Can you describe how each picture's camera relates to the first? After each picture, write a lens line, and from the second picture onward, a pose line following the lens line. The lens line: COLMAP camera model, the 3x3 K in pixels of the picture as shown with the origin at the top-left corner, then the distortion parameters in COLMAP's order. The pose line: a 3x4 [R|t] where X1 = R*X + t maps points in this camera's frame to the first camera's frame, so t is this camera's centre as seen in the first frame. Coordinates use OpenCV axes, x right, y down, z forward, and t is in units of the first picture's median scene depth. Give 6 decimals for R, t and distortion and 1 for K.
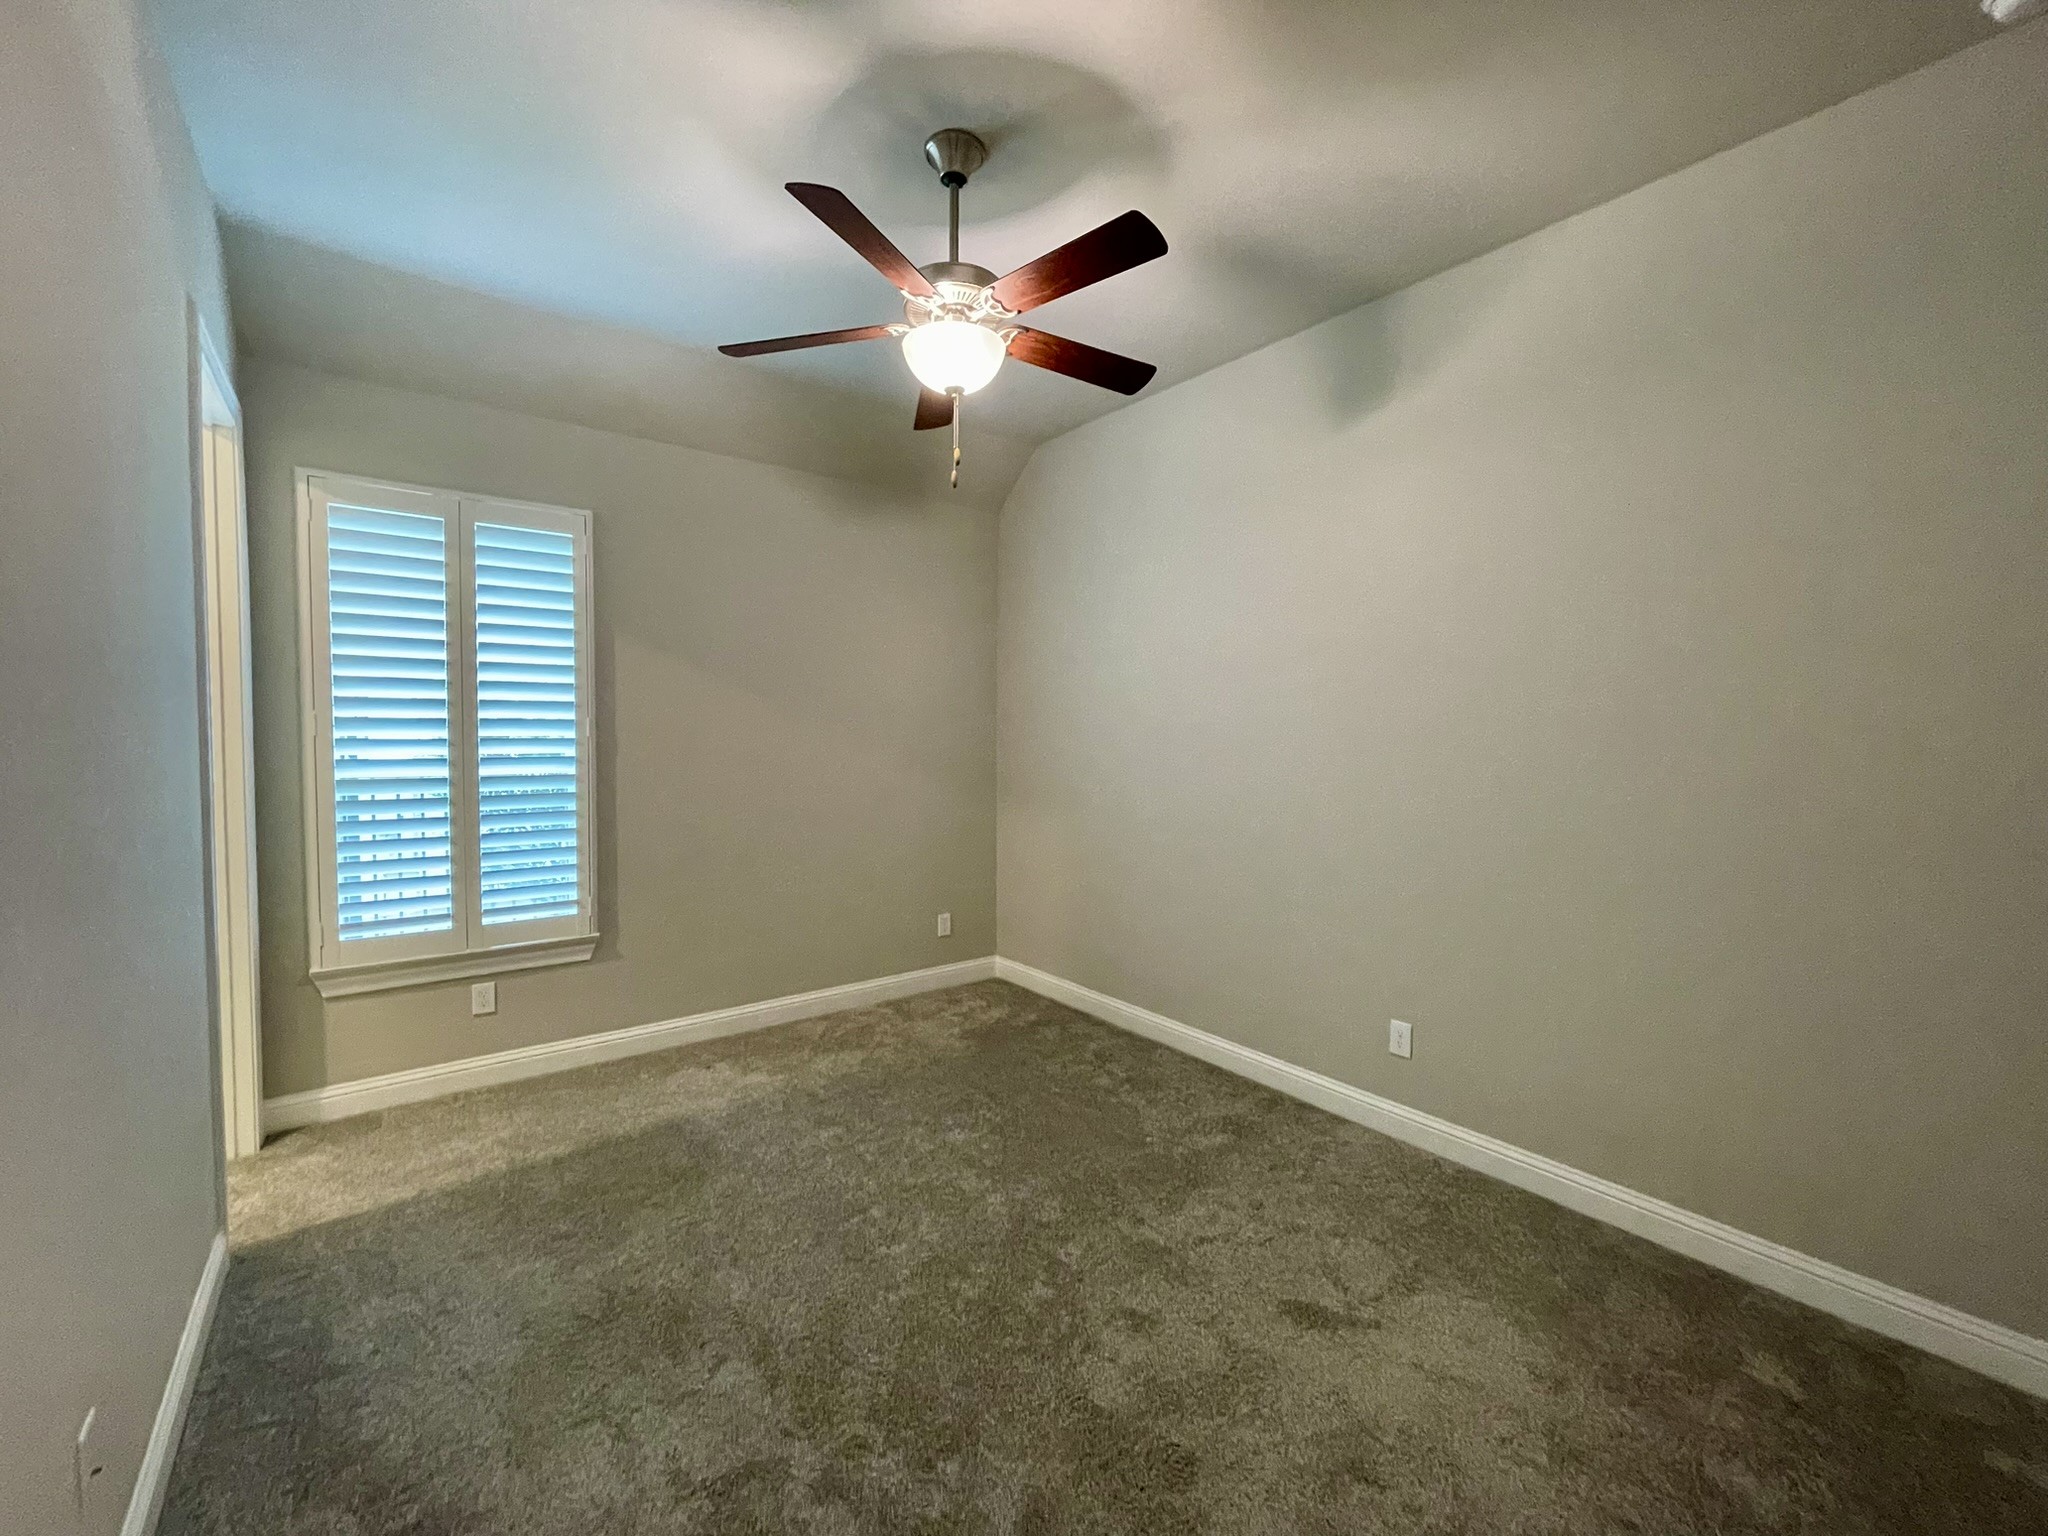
lens RADIAL K [[828.7, 0, 1024.8], [0, 828.7, 765.7], [0, 0, 1]] dist [0.000733, 0.000635]
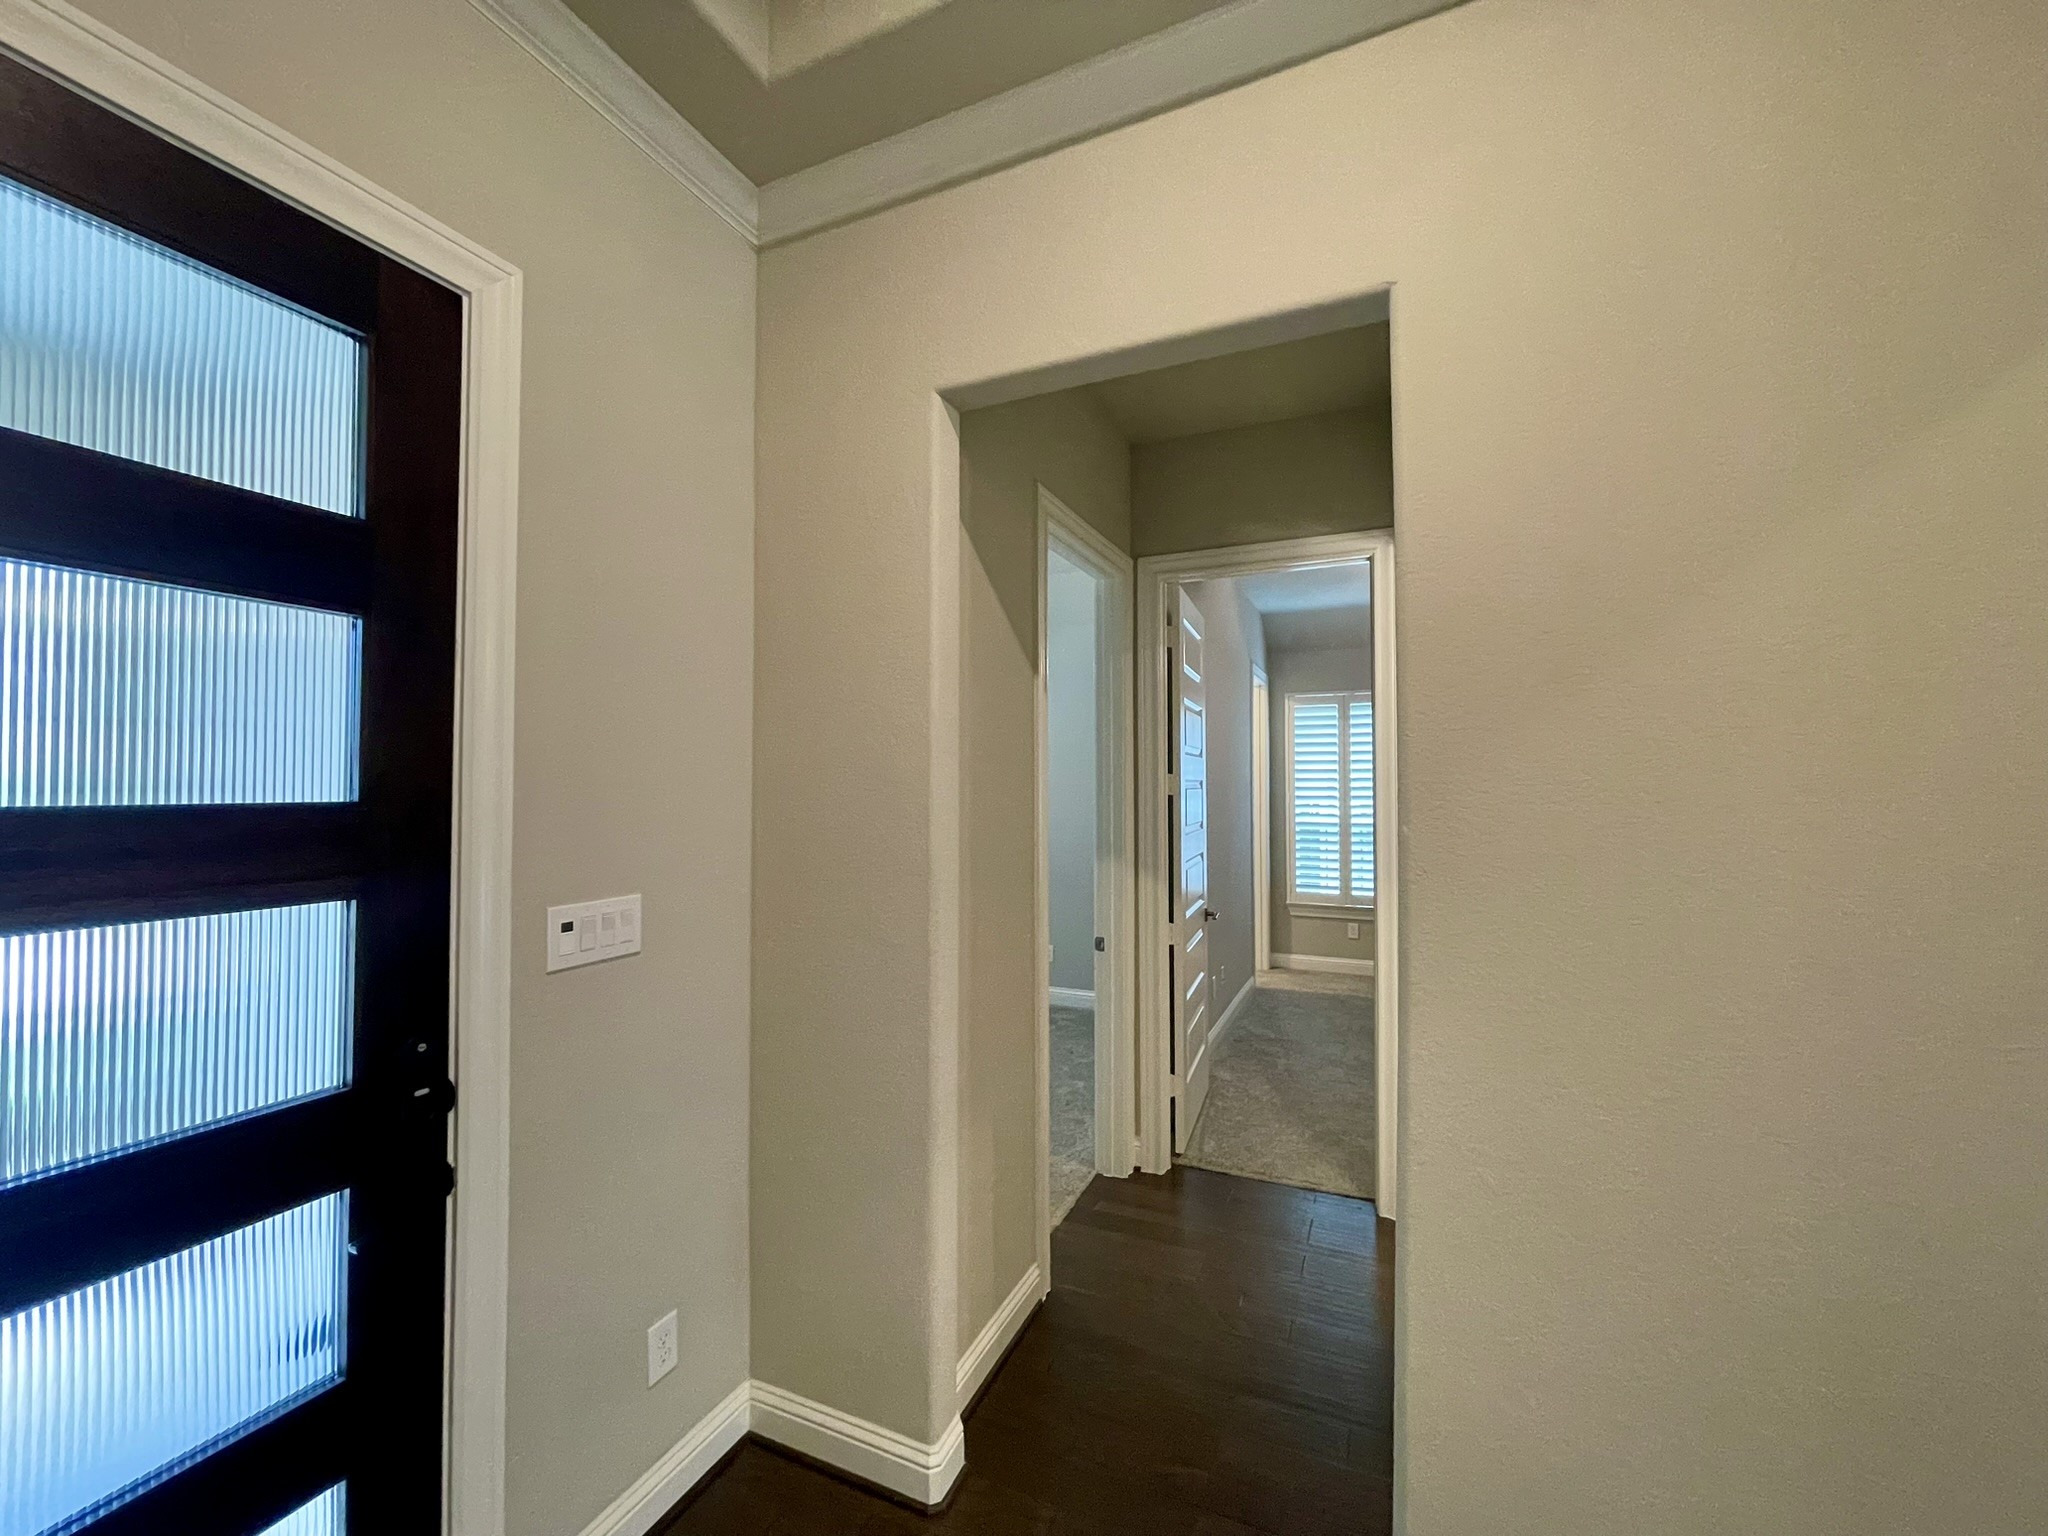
lens RADIAL K [[828.7, 0, 1014.1], [0, 828.7, 772.9], [0, 0, 1]] dist [0.000733, 0.000635]
pose [[0.464284, -0.025046, -0.885332, 0.872311], [-0.027769, 0.998697, -0.042816, 0.000717], [0.885251, 0.044463, 0.462984, -0.793097]]
